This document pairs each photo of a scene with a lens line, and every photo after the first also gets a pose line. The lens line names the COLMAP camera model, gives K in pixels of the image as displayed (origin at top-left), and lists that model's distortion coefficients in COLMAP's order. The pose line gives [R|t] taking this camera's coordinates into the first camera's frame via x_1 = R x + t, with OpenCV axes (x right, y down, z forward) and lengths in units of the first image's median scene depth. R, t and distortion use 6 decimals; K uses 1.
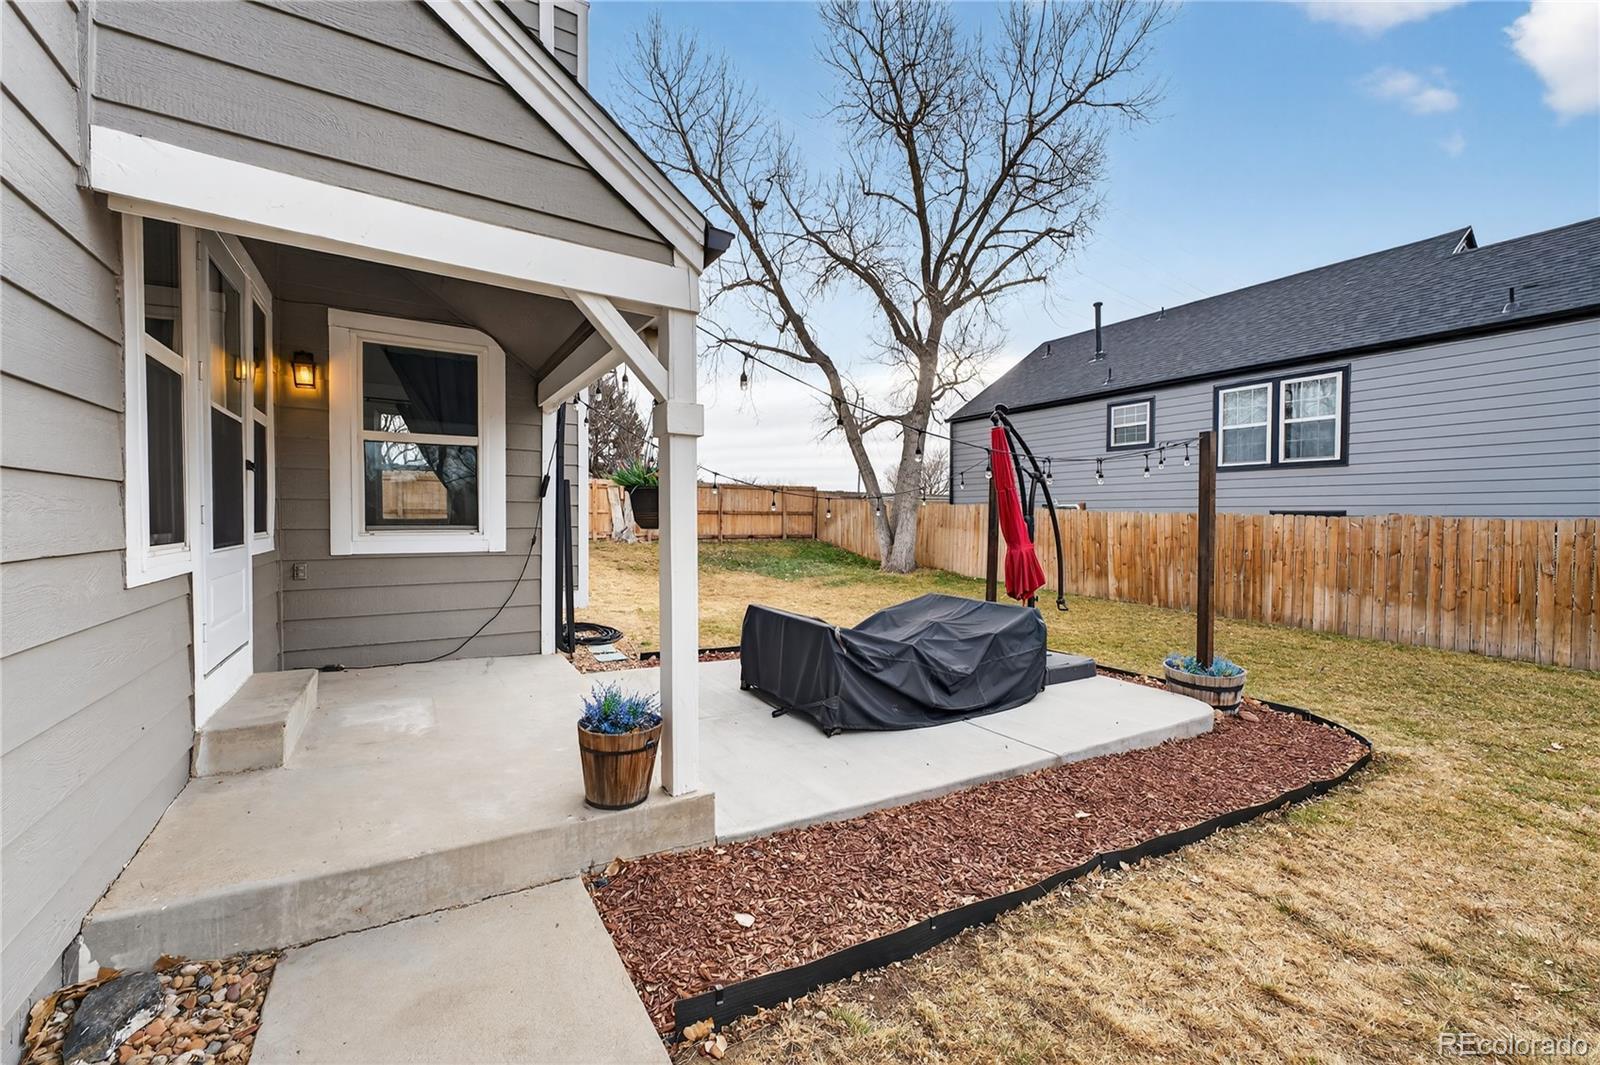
lens RADIAL K [[636.9, 0, 800.0], [0, 636.9, 532.5], [0, 0, 1]] dist [0.000894, 0.000064]
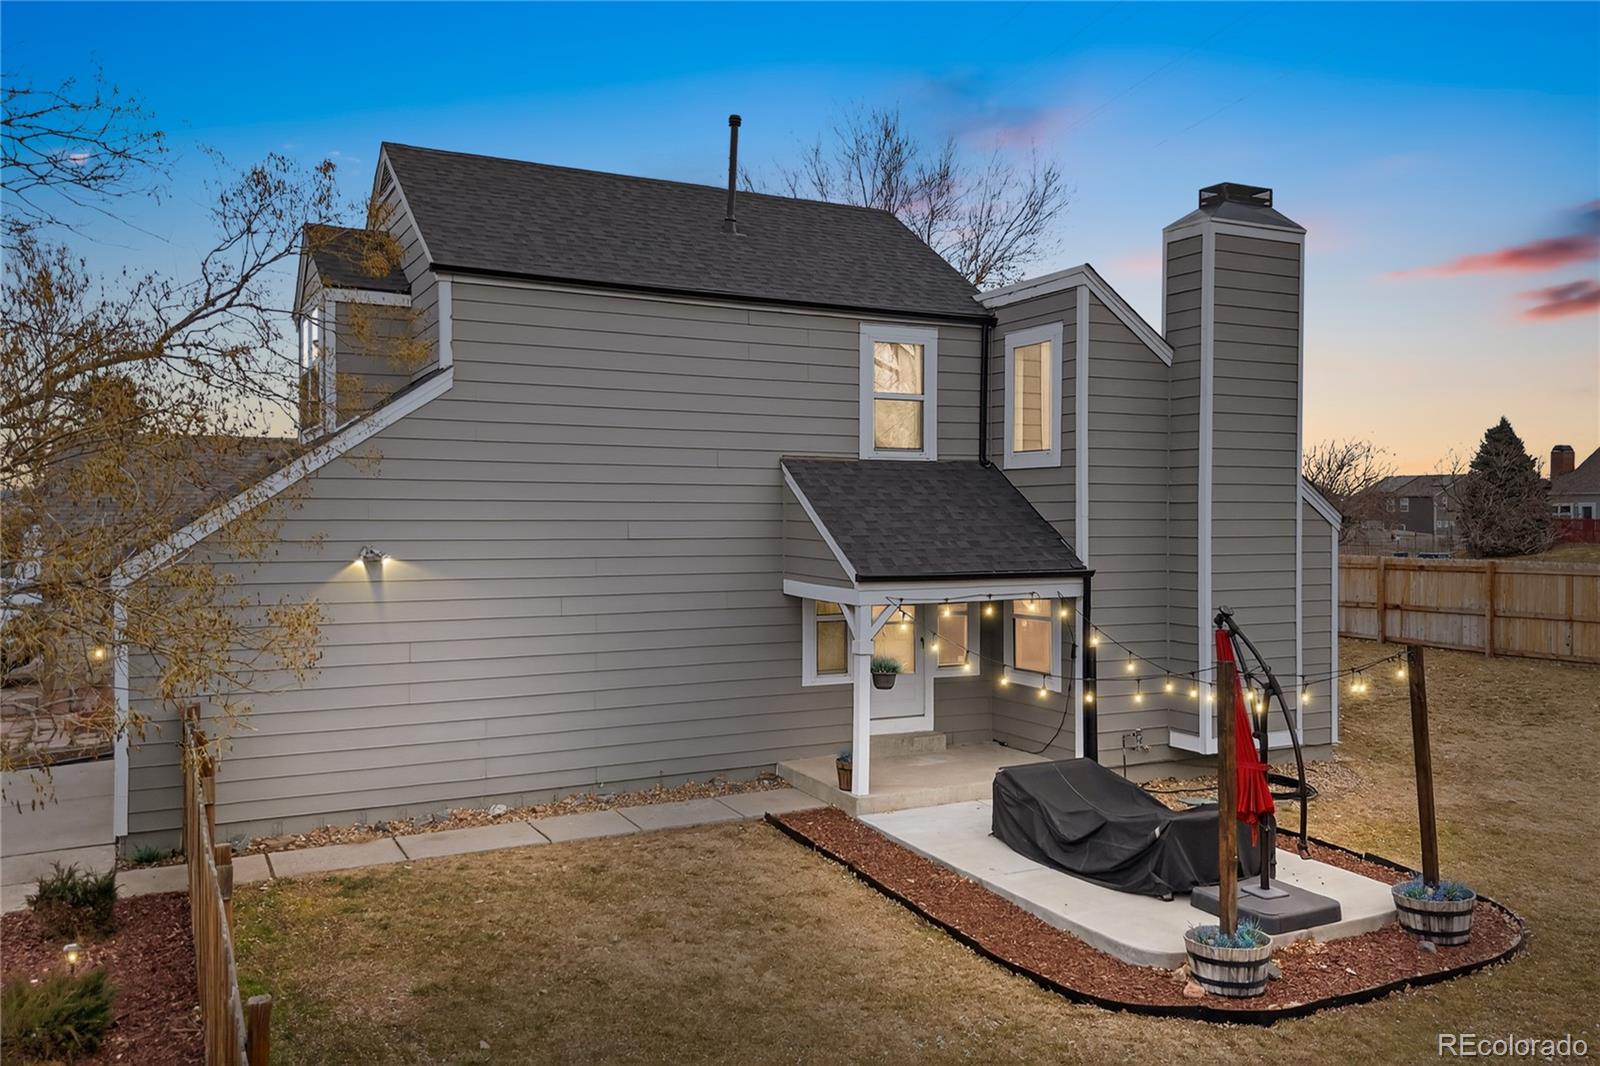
lens RADIAL K [[1226.2, 0, 800.0], [0, 1226.2, 533.0], [0, 0, 1]] dist [0.001146, 0.000124]
pose [[-0.068480, 0.001264, -0.997652, 2.982043], [-0.031194, 0.999508, 0.003407, -0.407932], [0.997165, 0.031354, -0.068406, 0.681735]]
